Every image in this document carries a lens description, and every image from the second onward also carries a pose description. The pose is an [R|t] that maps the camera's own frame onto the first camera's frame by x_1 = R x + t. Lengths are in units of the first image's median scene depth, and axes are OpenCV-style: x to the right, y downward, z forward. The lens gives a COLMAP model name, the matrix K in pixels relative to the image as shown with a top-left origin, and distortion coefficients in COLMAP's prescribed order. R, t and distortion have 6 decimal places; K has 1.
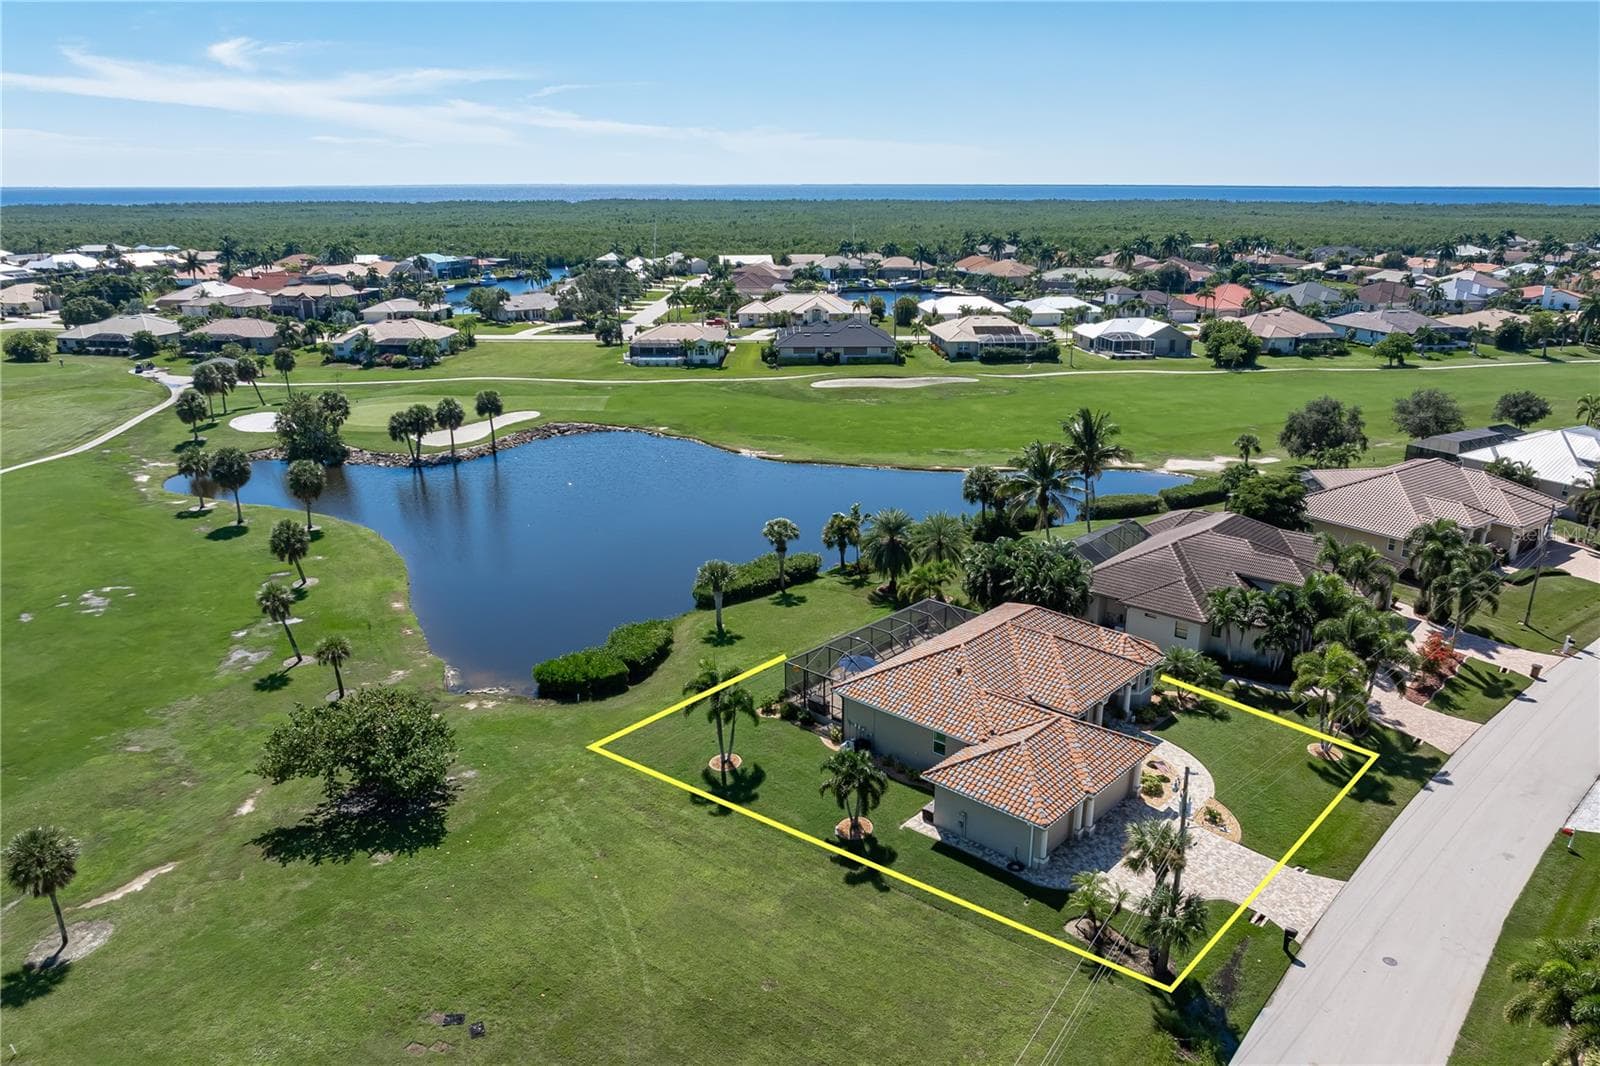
lens RADIAL K [[1134.2, 0, 800.0], [0, 1134.2, 533.0], [0, 0, 1]] dist [-0.023543, 0.002179]
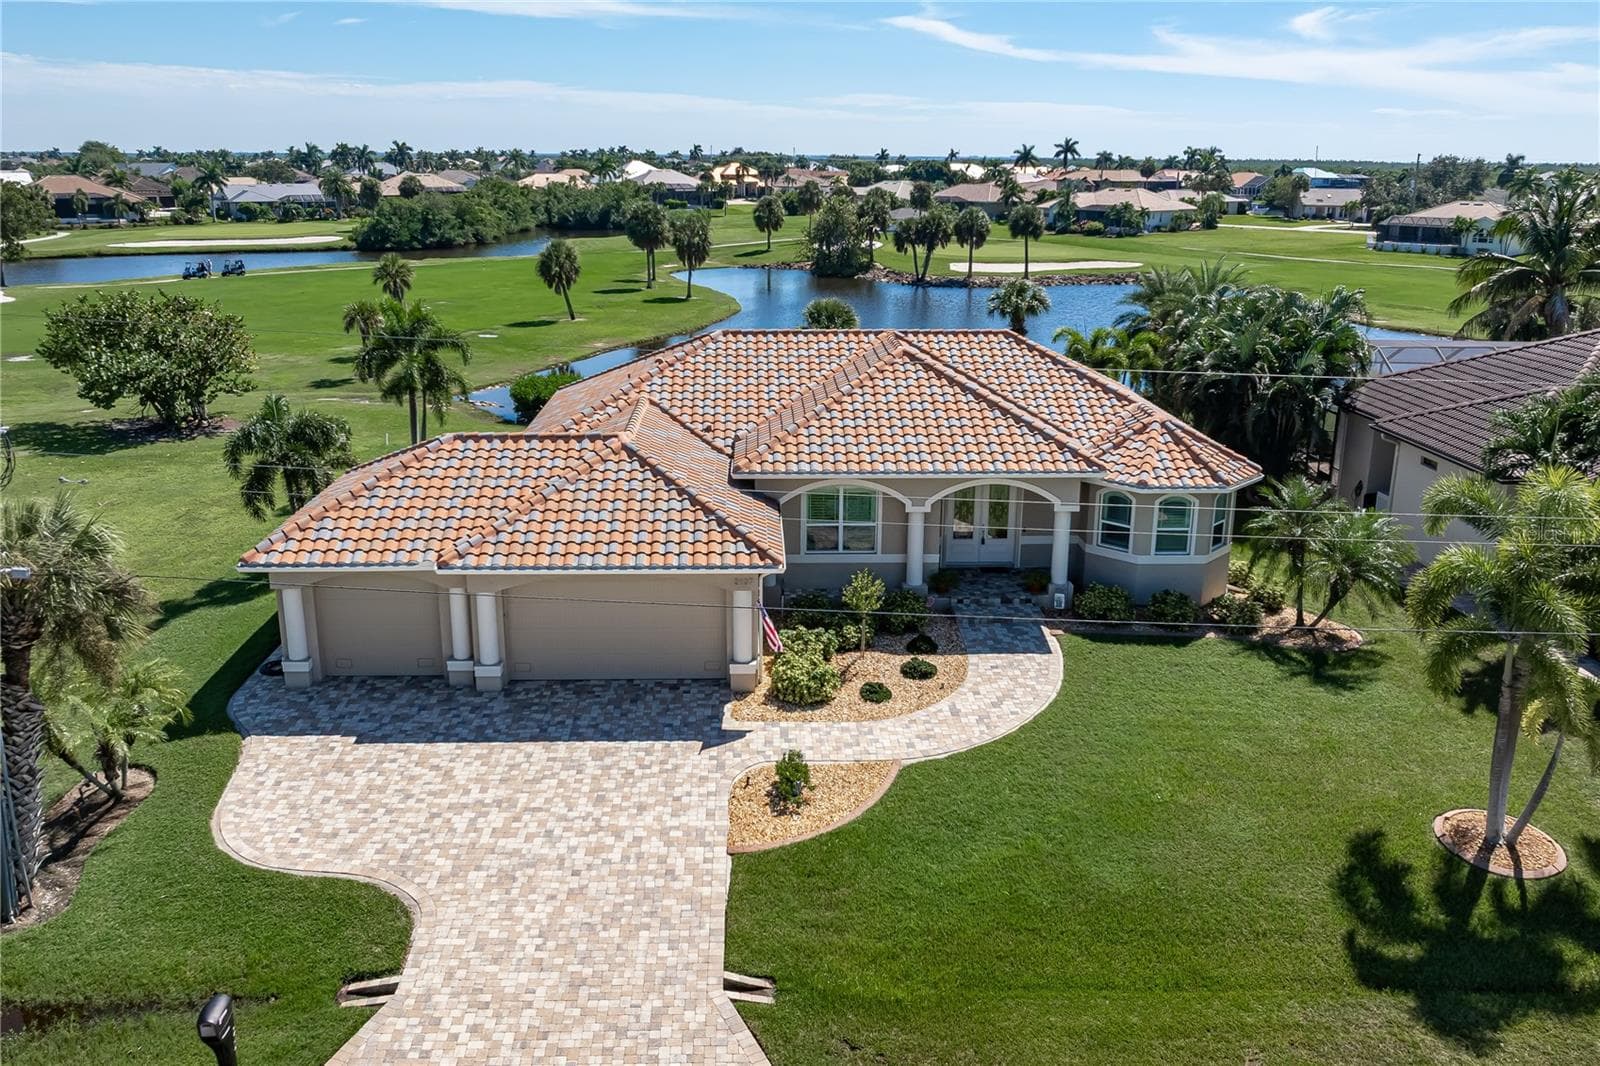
lens RADIAL K [[1267.0, 0, 788.8], [0, 1267.0, 491.8], [0, 0, 1]] dist [-0.025560, 0.001490]
pose [[0.694958, 0.188734, -0.693840, 0.243216], [-0.217131, 0.974975, 0.047725, 0.058277], [0.685484, 0.117488, 0.718546, 0.282580]]
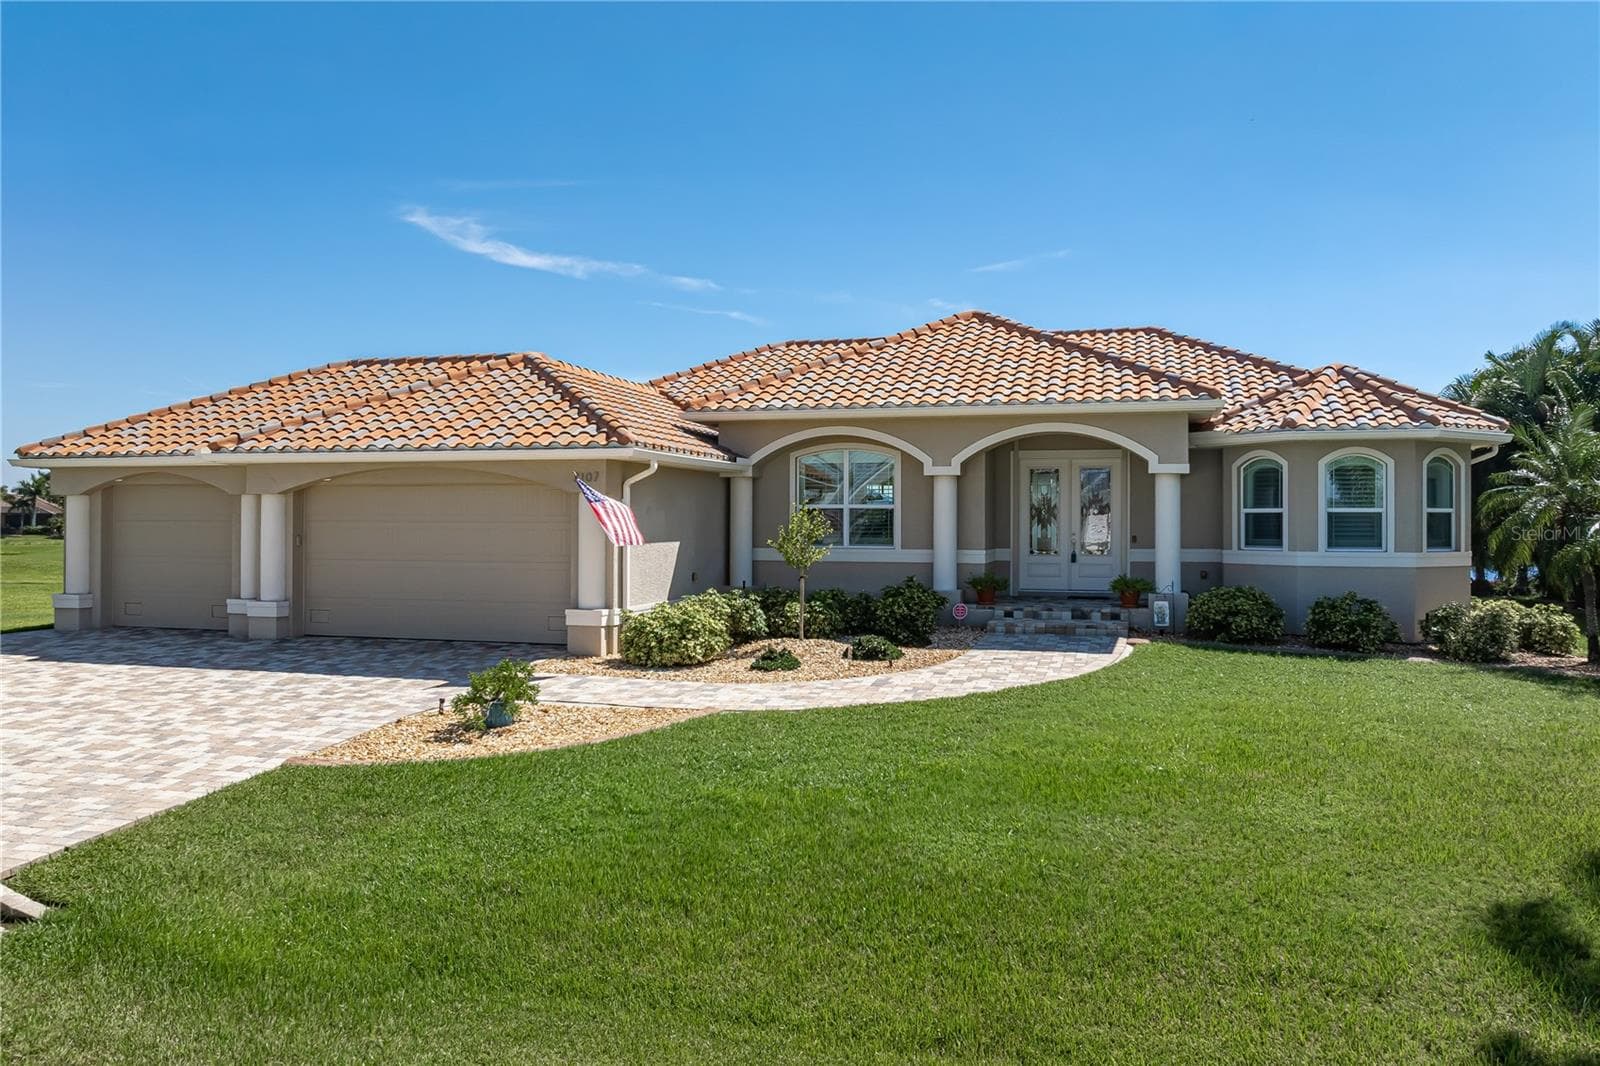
lens RADIAL K [[1184.8, 0, 828.0], [0, 1184.8, 530.0], [0, 0, 1]] dist [-0.009785, -0.001730]
pose [[0.457449, 0.004571, -0.889224, 0.227656], [-0.266586, 0.954697, -0.132234, 0.092564], [0.848335, 0.297545, 0.437944, 0.376168]]
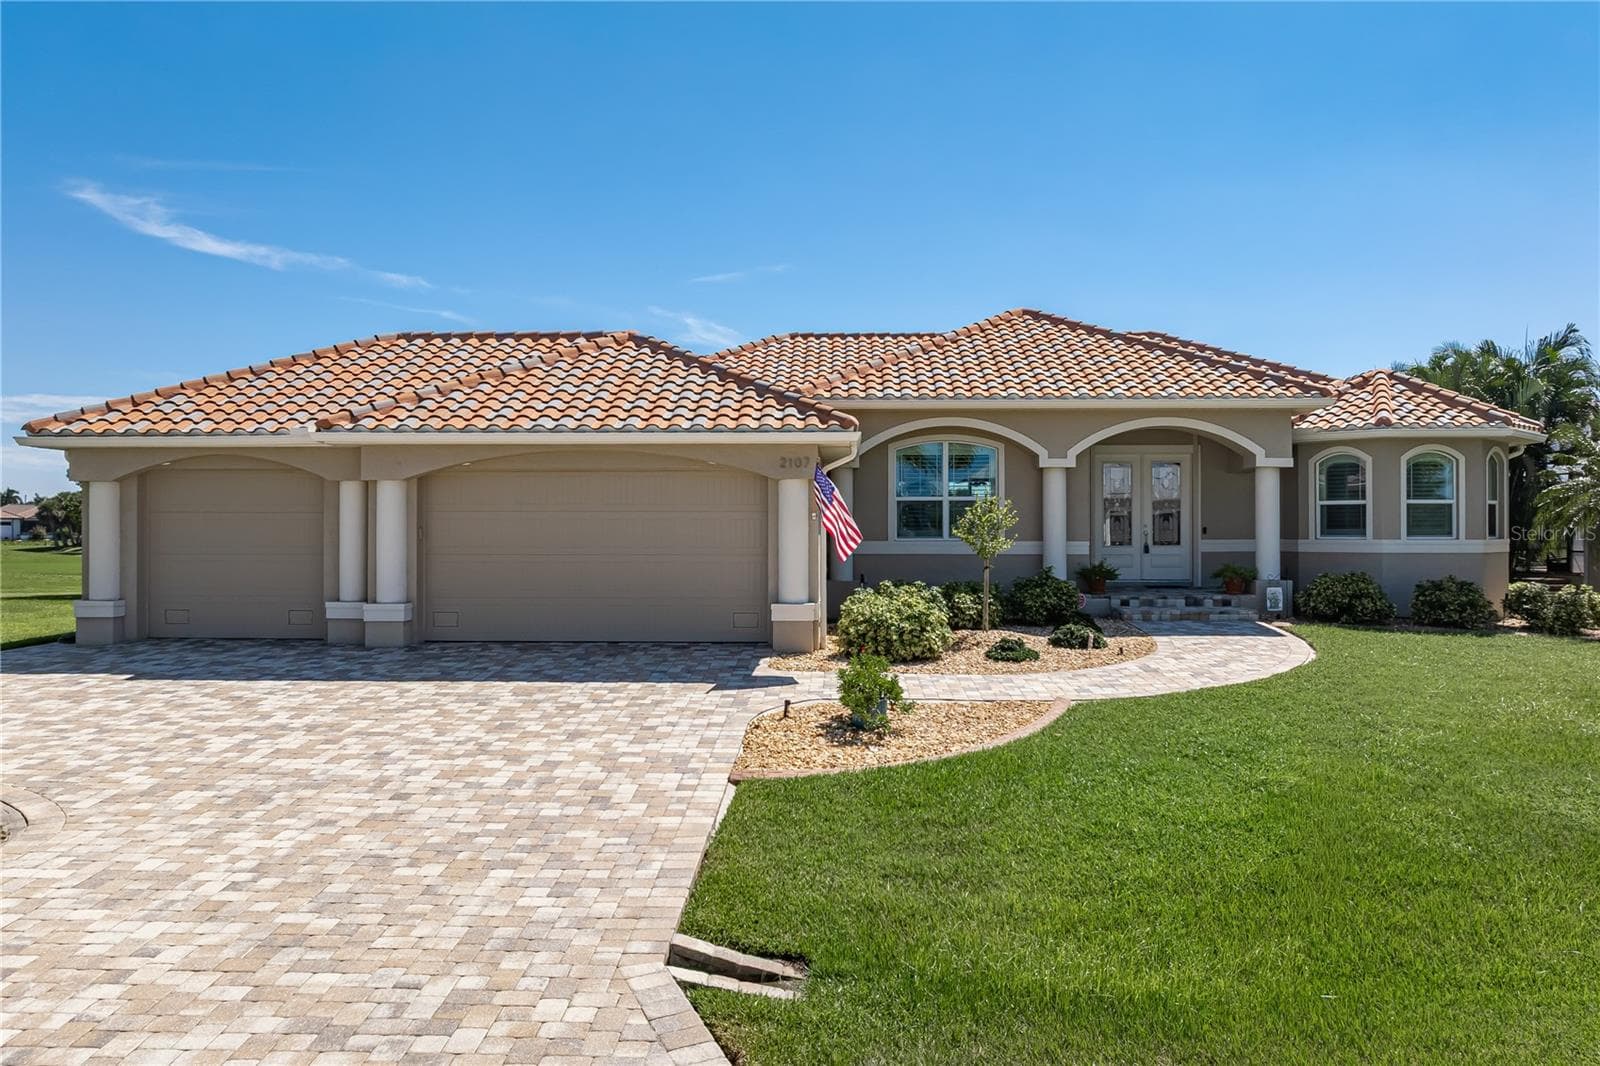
lens RADIAL K [[1163.1, 0, 825.9], [0, 1163.1, 531.3], [0, 0, 1]] dist [-0.019810, 0.005970]
pose [[0.657508, -0.000438, -0.753448, 0.198379], [-0.222764, 0.955180, -0.194954, 0.103927], [0.719764, 0.296025, 0.627941, 0.344667]]
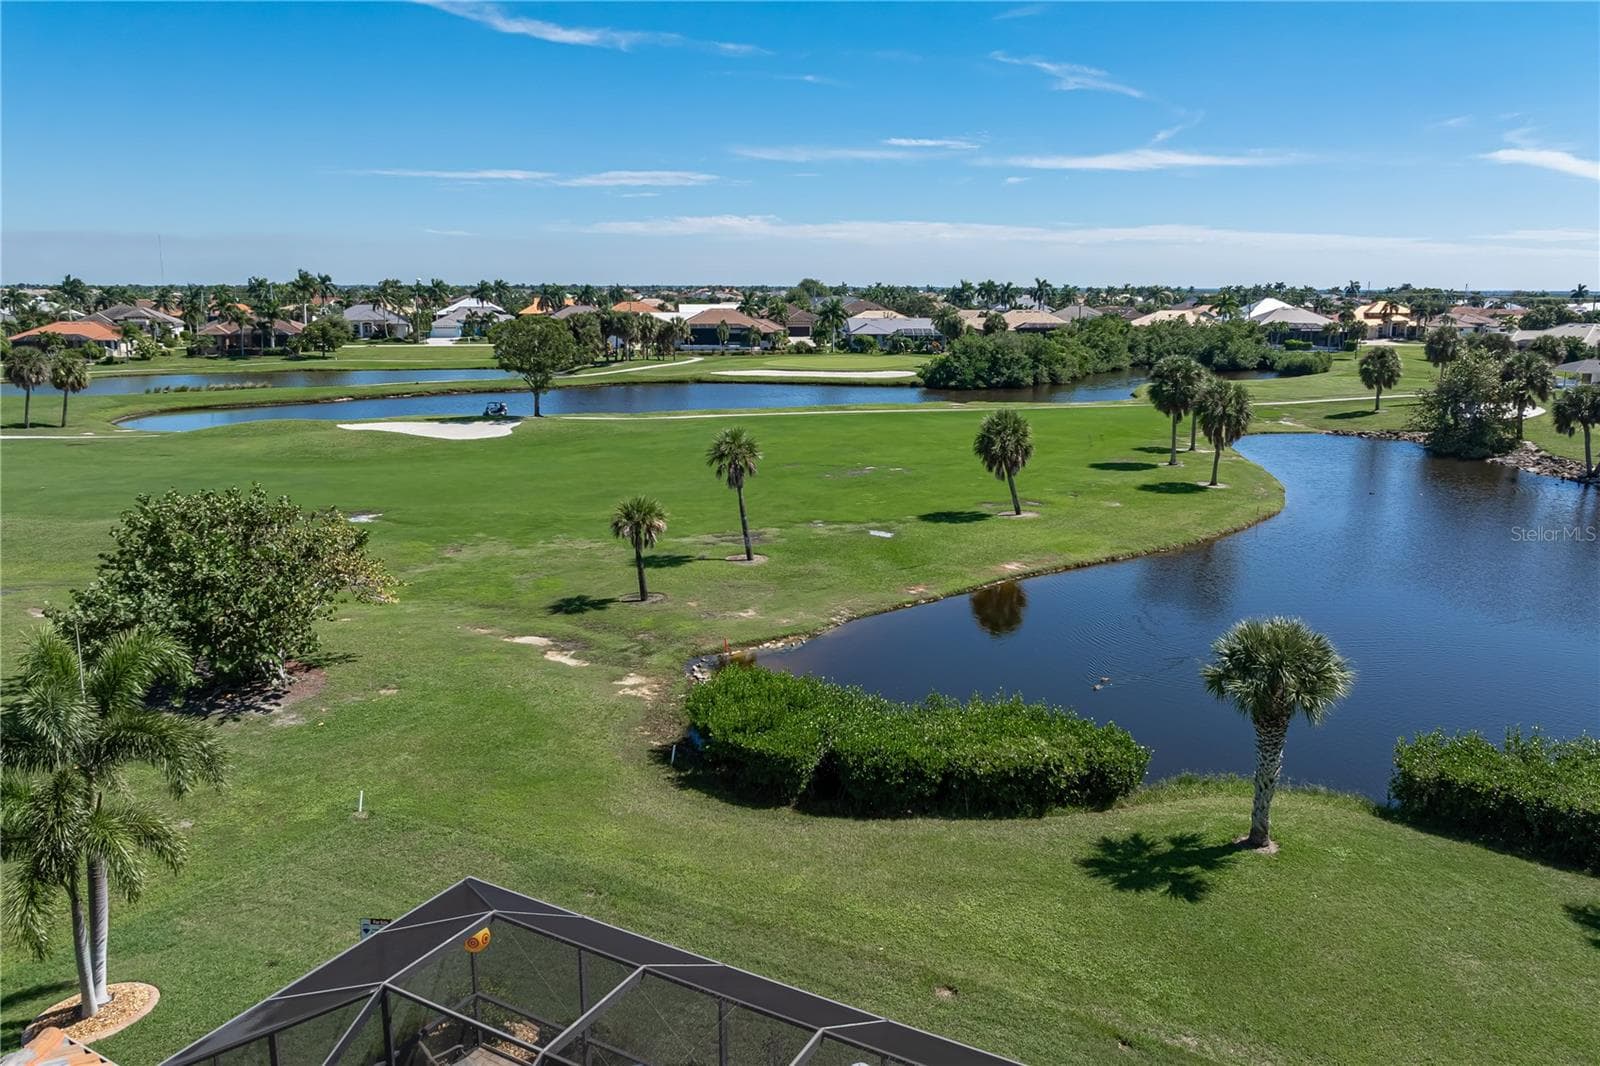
lens RADIAL K [[1117.1, 0, 805.4], [0, 1117.1, 495.2], [0, 0, 1]] dist [-0.026216, 0.004149]
pose [[0.230038, 0.178067, -0.956752, 0.093832], [-0.288013, 0.951534, 0.107847, -0.000799], [0.929586, 0.250749, 0.270175, 0.463964]]
